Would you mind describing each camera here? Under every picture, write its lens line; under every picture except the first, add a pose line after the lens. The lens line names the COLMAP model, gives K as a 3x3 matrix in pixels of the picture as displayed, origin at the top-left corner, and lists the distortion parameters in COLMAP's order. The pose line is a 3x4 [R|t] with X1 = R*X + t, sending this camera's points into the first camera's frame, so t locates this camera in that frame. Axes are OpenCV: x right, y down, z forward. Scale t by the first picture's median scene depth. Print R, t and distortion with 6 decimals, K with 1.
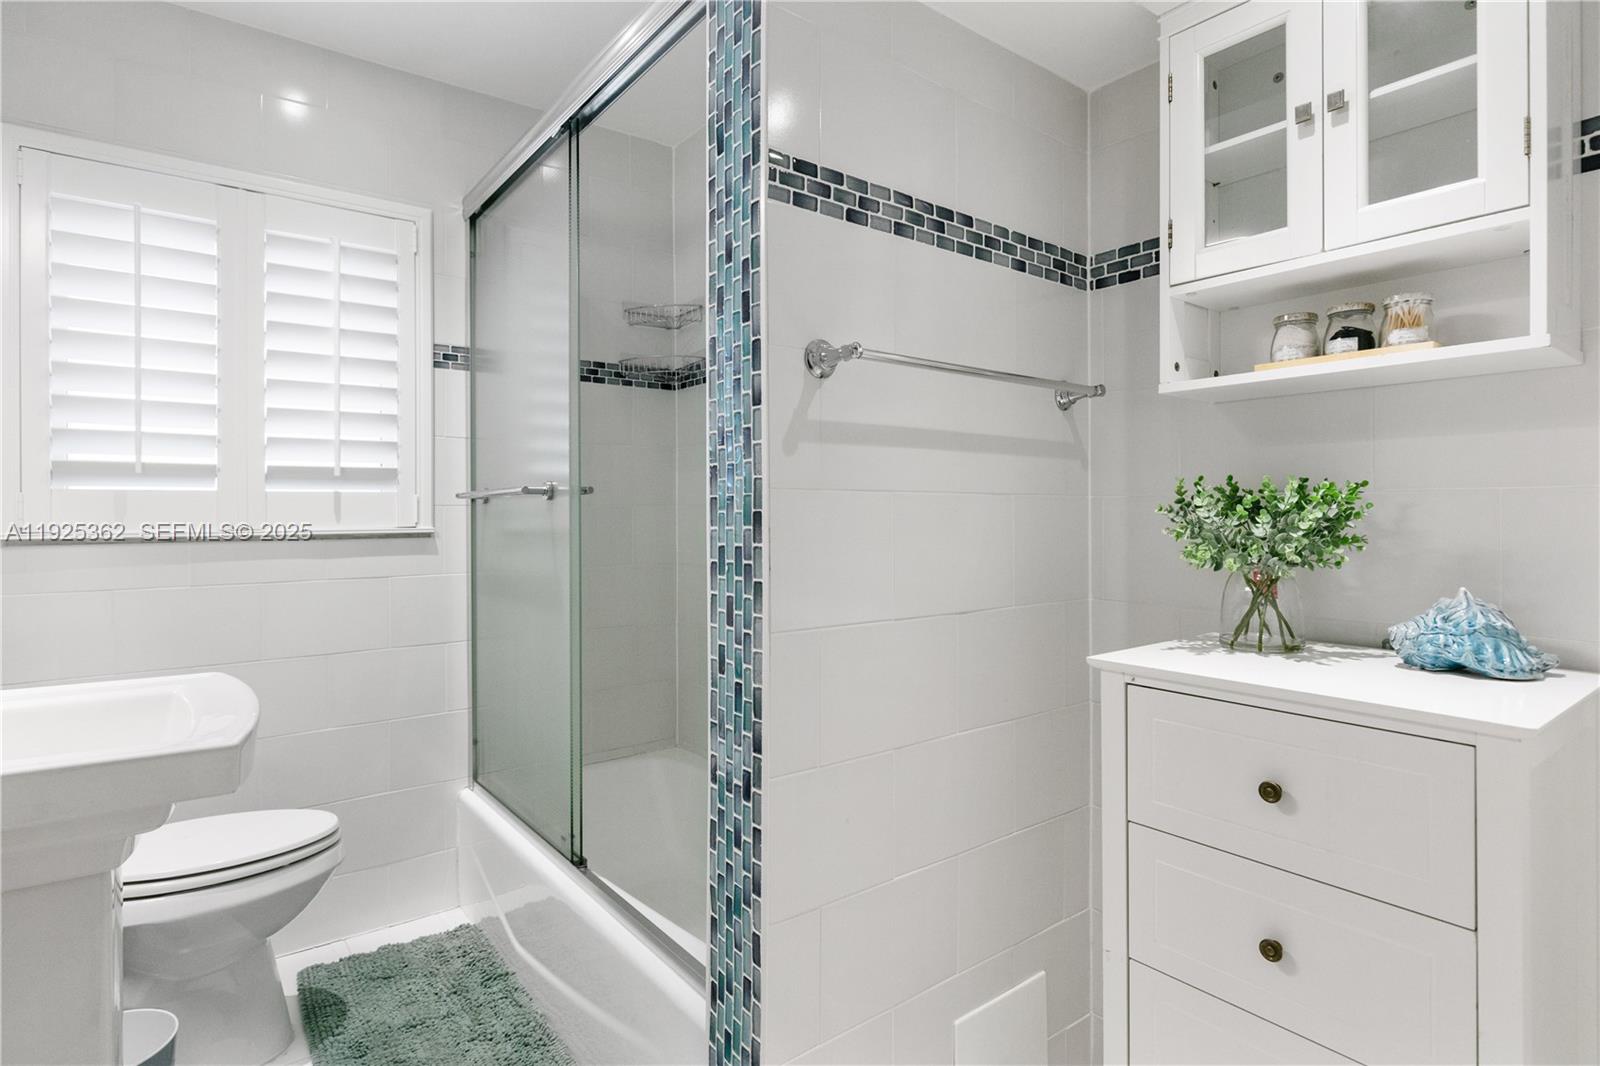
lens RADIAL K [[853.2, 0, 801.2], [0, 853.2, 520.9], [0, 0, 1]] dist [0.005044, -0.004449]
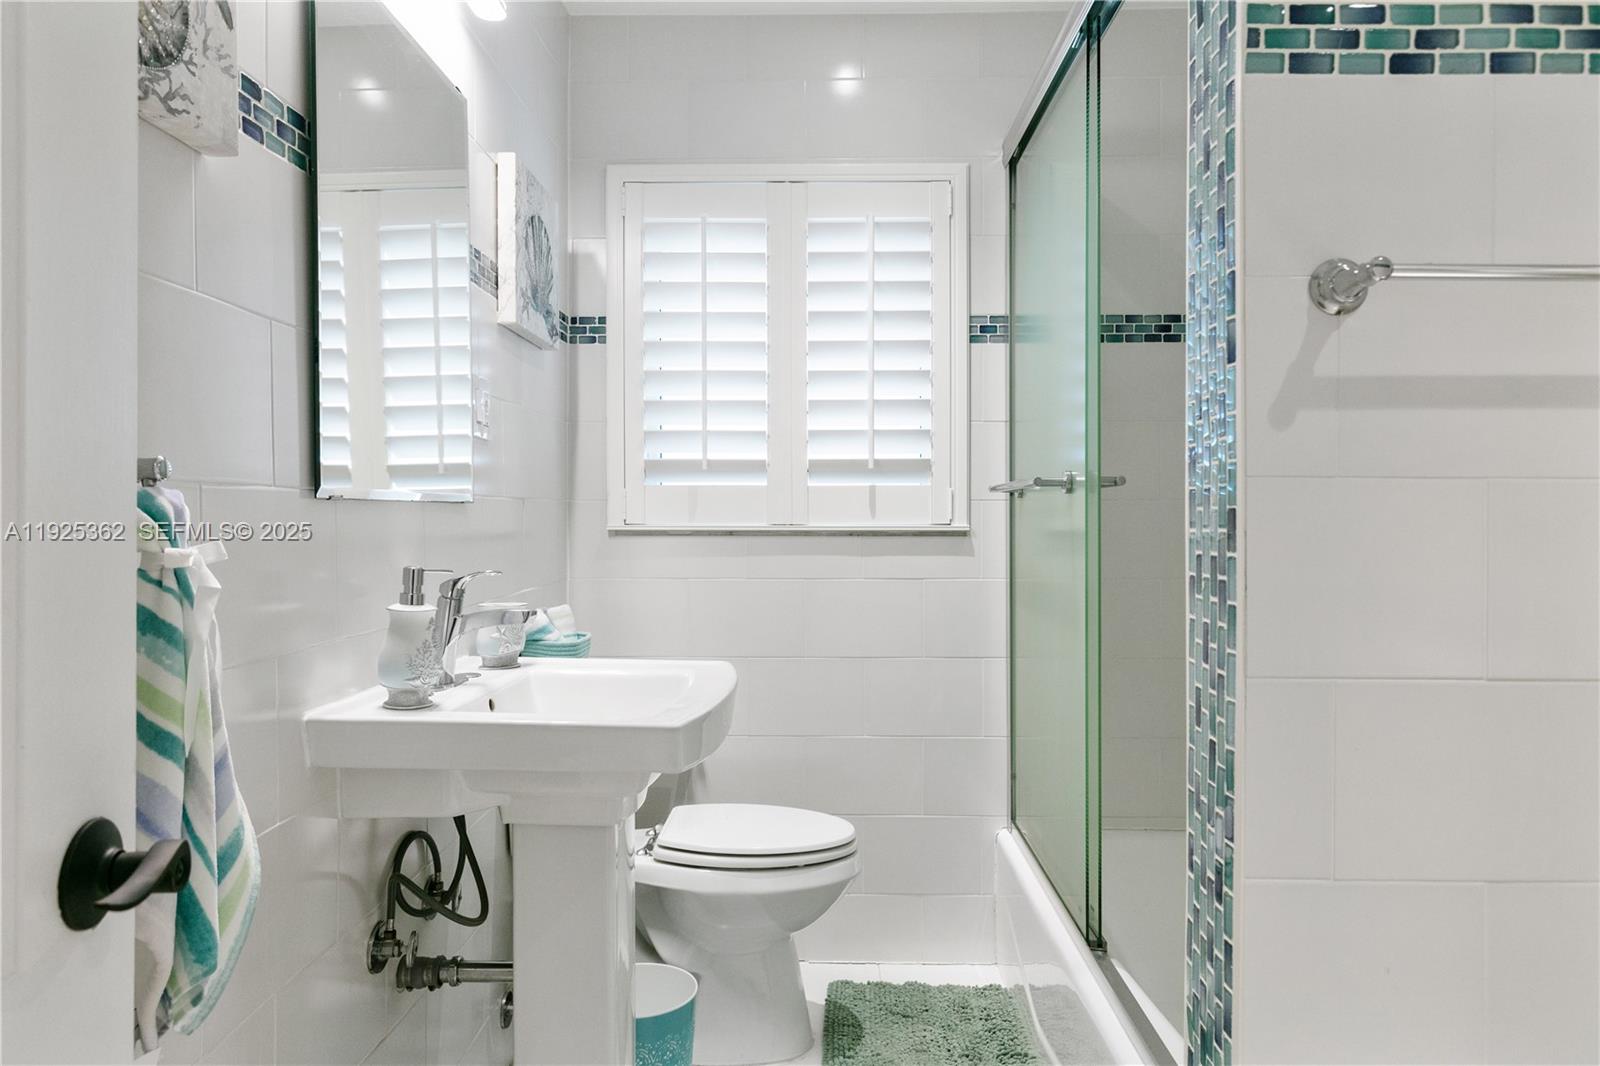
lens RADIAL K [[1077.6, 0, 798.3], [0, 1077.6, 526.0], [0, 0, 1]] dist [0.008328, -0.000748]
pose [[0.773814, 0.015843, -0.633215, 0.166104], [-0.011924, 0.999874, 0.010446, -0.000887], [0.633301, -0.000533, 0.773905, 0.036423]]
